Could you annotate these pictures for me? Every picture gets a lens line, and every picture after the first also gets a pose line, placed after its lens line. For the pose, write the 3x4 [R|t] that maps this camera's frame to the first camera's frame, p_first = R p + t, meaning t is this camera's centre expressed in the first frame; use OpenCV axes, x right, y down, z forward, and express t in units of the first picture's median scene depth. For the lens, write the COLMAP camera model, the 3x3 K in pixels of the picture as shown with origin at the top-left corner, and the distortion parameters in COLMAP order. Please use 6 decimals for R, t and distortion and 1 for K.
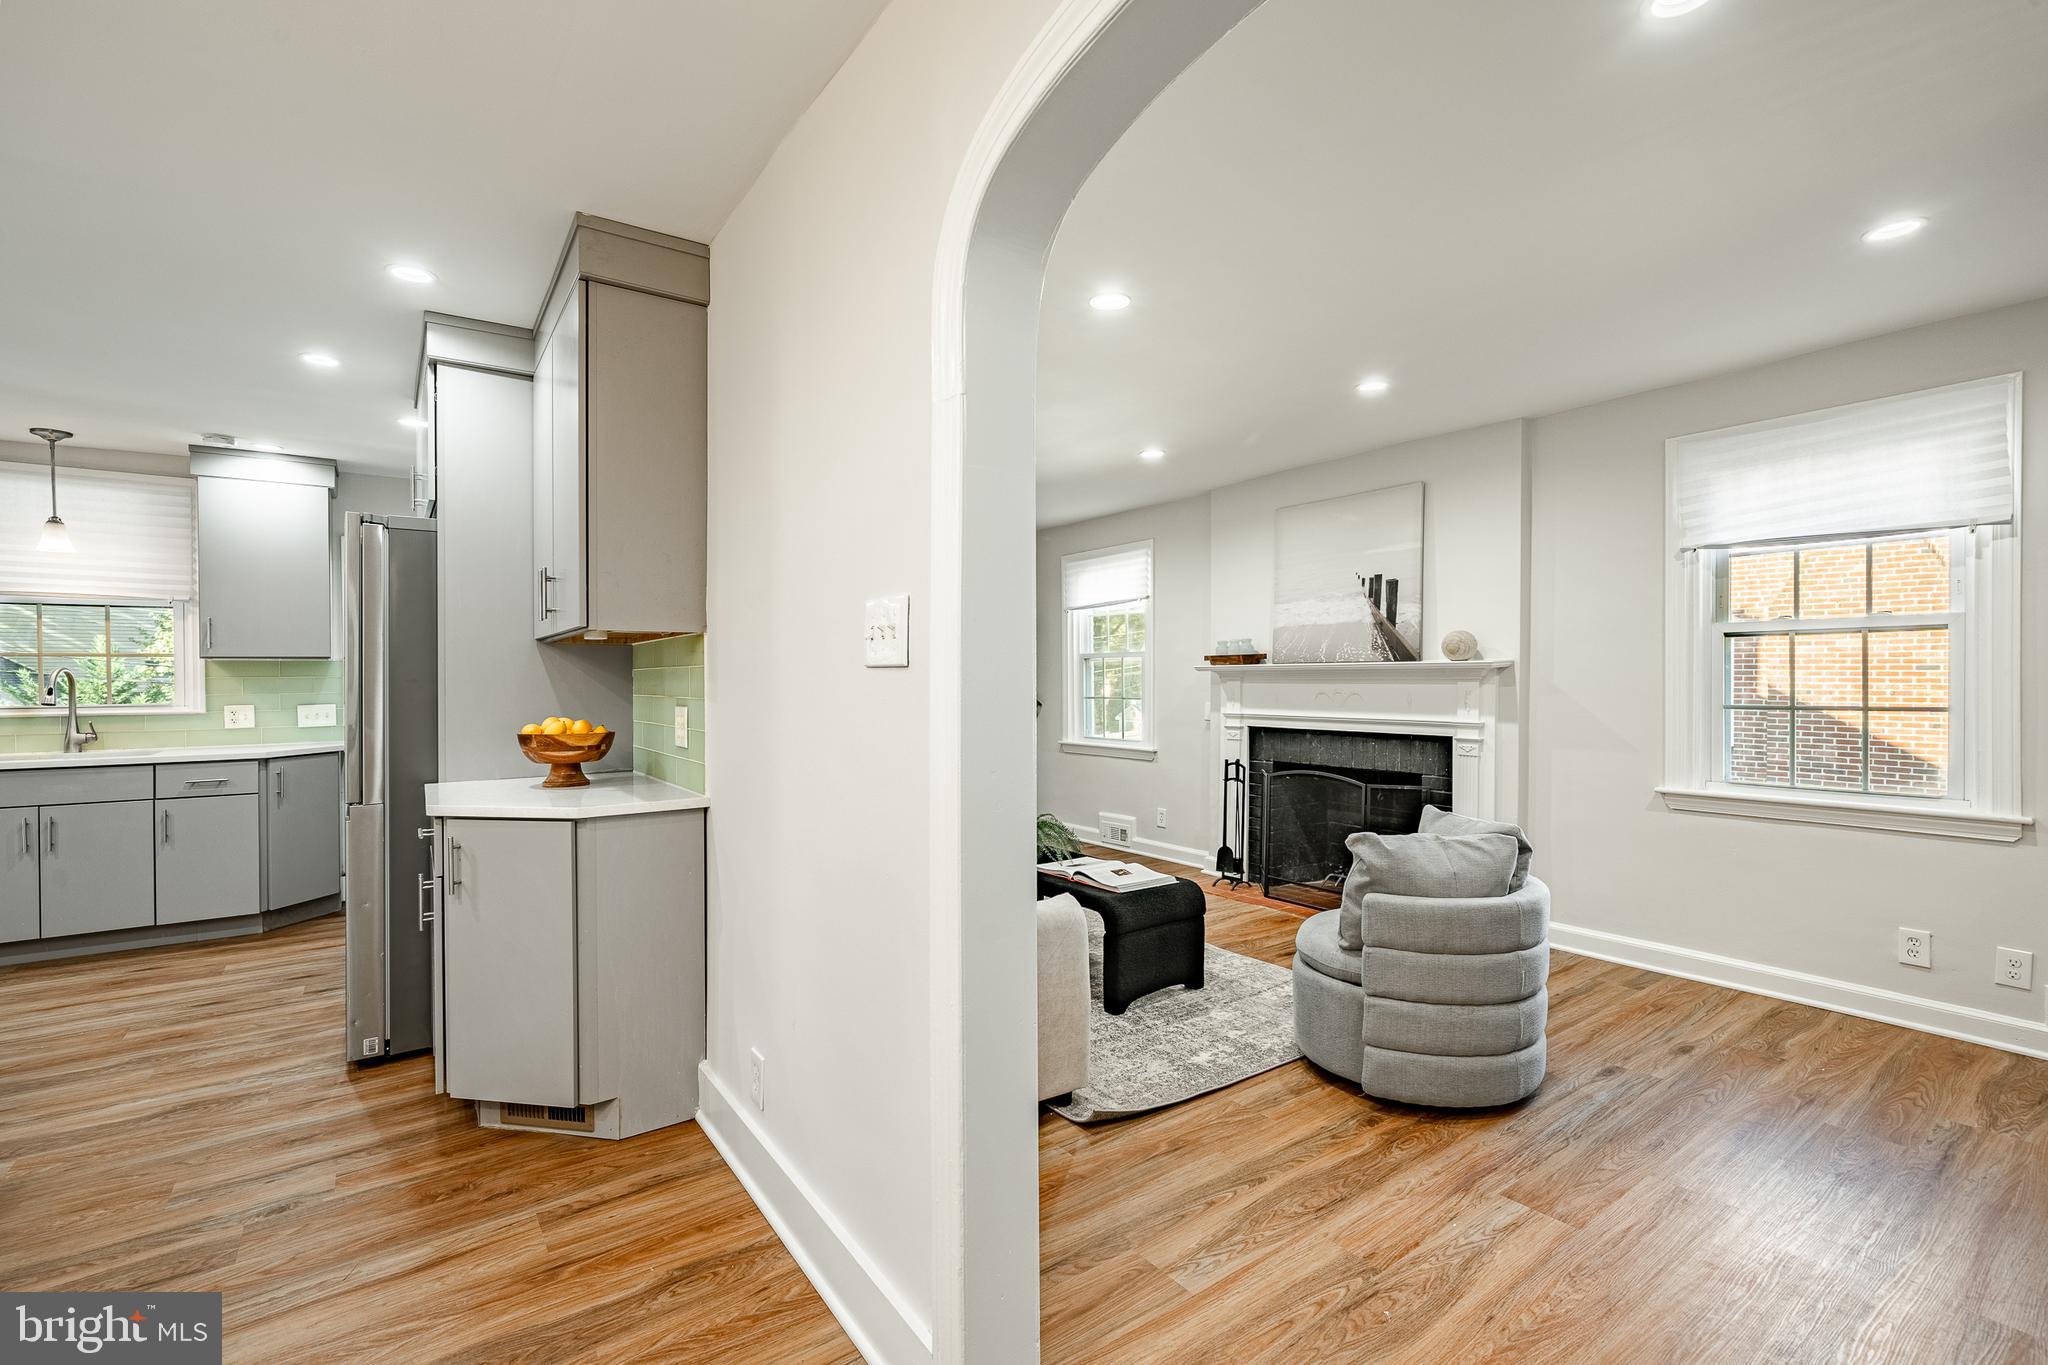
lens RADIAL K [[896.9, 0, 1009.7], [0, 896.9, 690.8], [0, 0, 1]] dist [-0.002195, 0.000023]
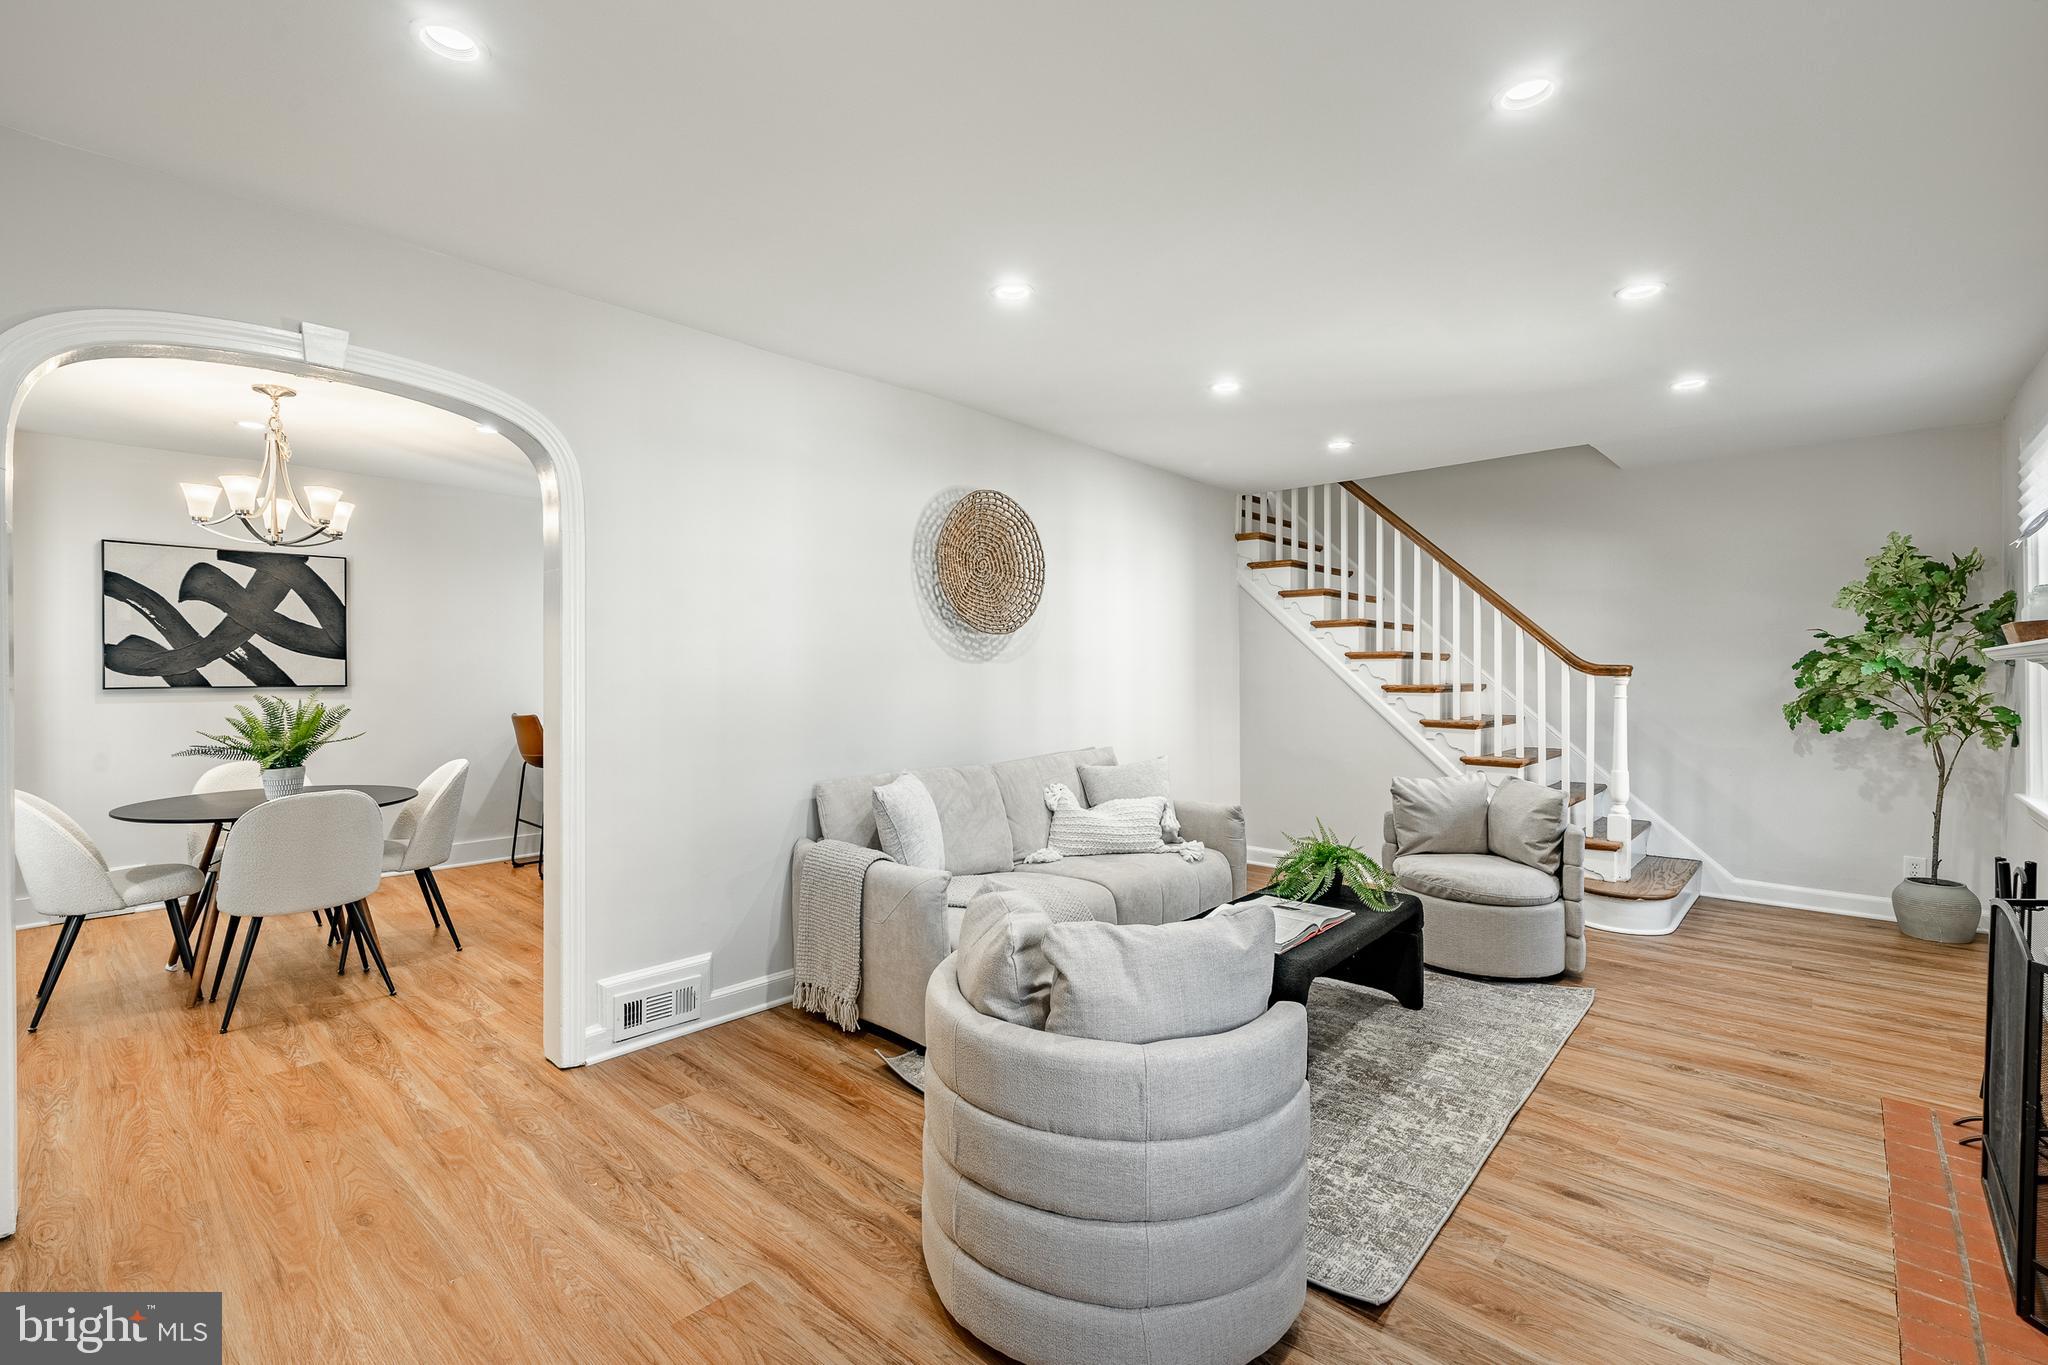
lens RADIAL K [[896.9, 0, 1013.7], [0, 896.9, 673.6], [0, 0, 1]] dist [-0.002195, 0.000023]
pose [[0.207763, 0.008015, -0.978146, 0.810542], [-0.012141, 0.999911, 0.005614, -0.015734], [0.978104, 0.010710, 0.207842, 0.599180]]
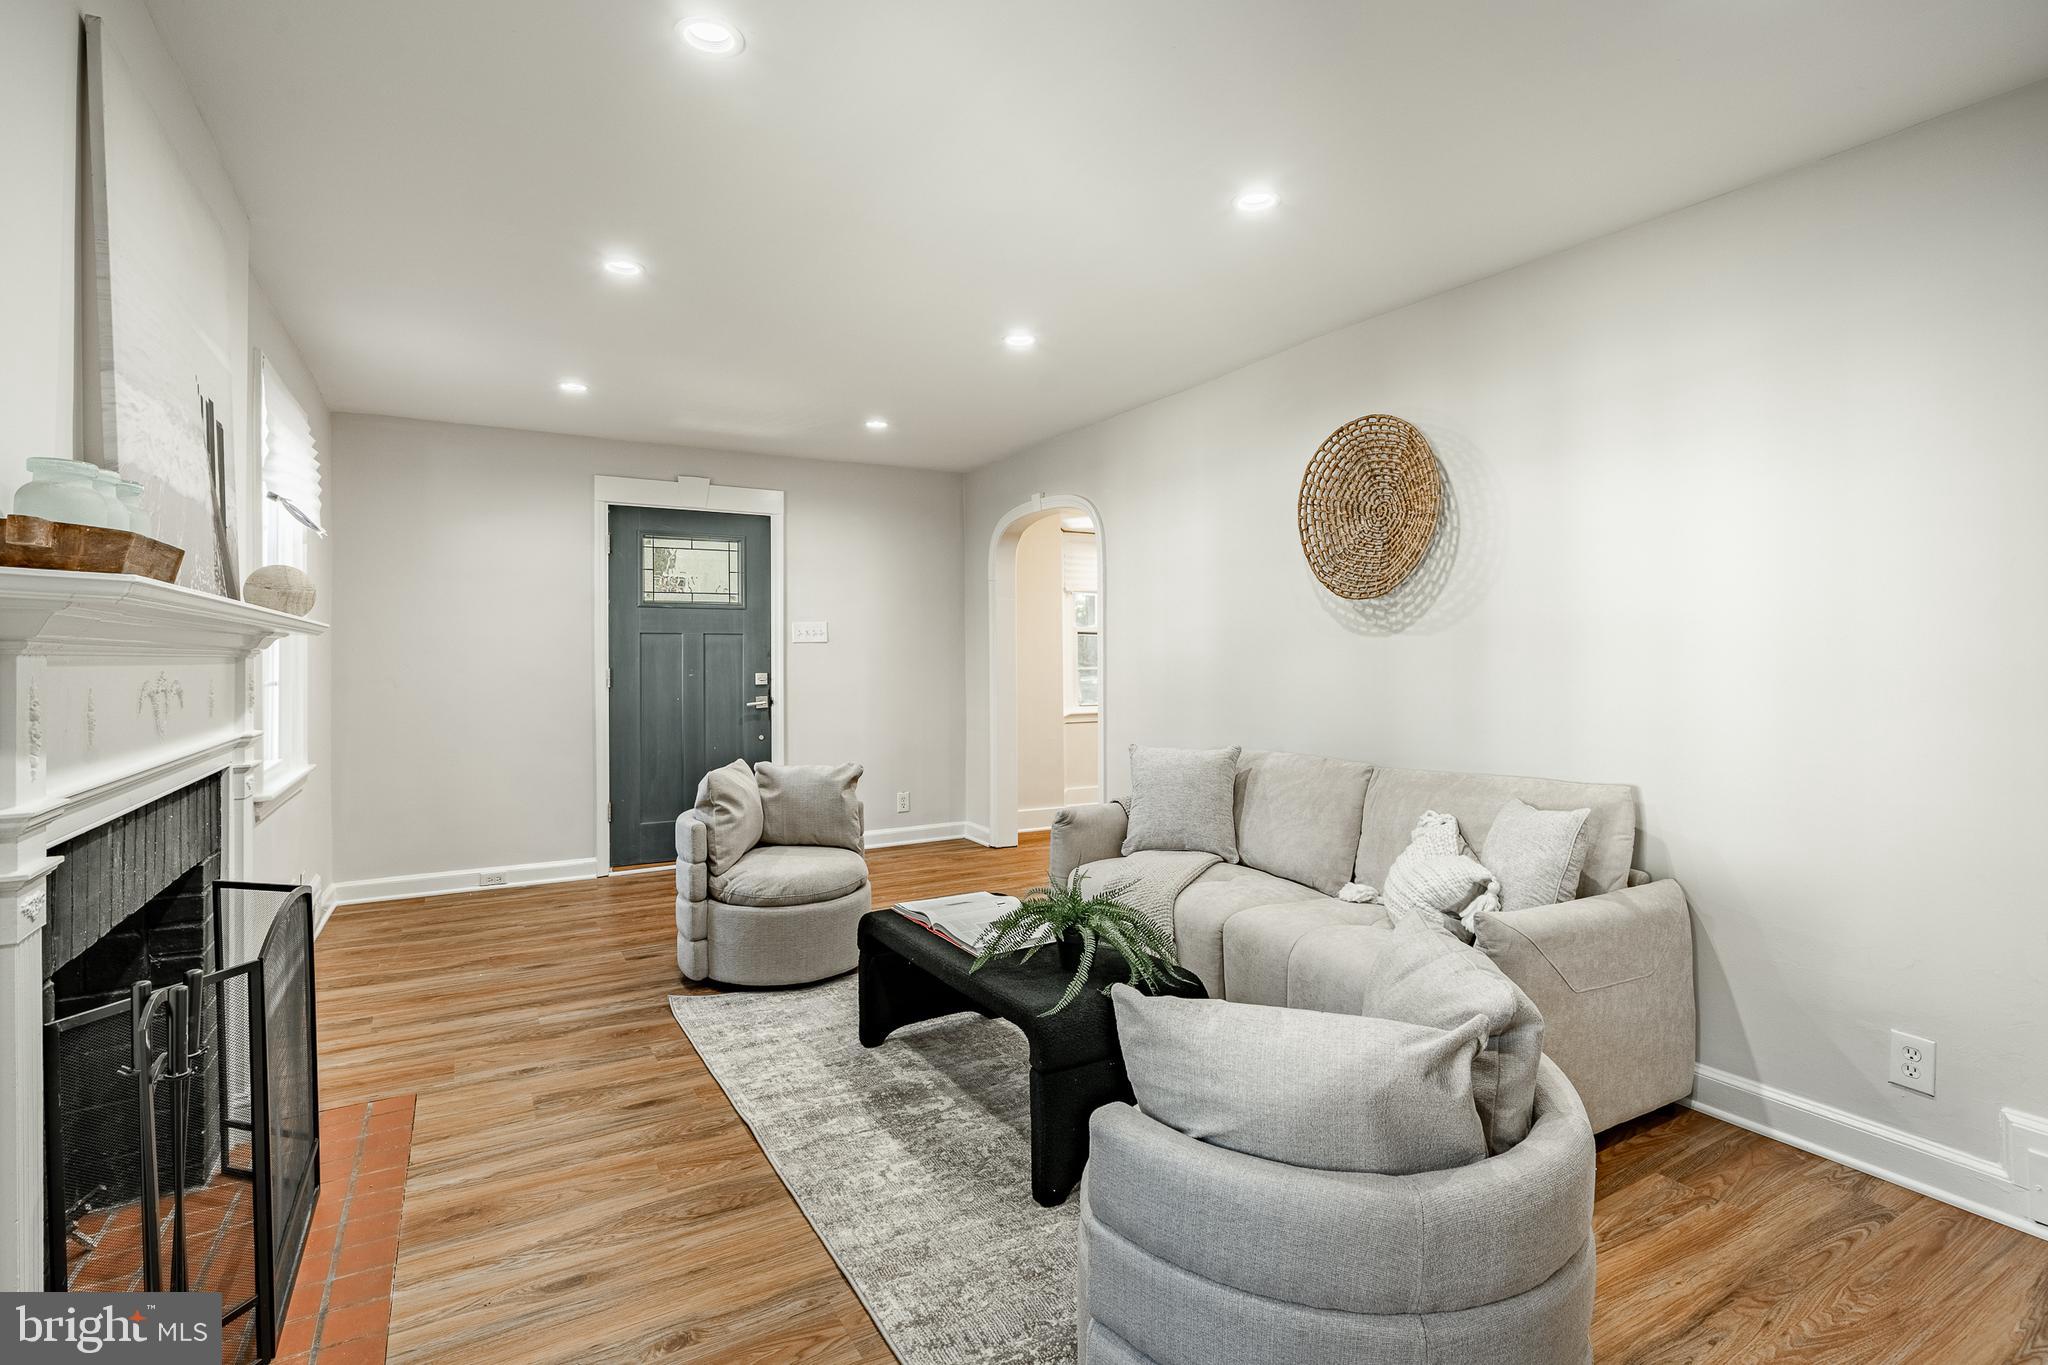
lens RADIAL K [[966.6, 0, 1010.0], [0, 966.6, 674.2], [0, 0, 1]] dist [0.000958, -0.000002]
pose [[-0.995035, 0.005936, 0.099352, -0.006832], [0.008776, 0.999565, 0.028172, -0.014771], [-0.099142, 0.028904, -0.994653, 1.737645]]
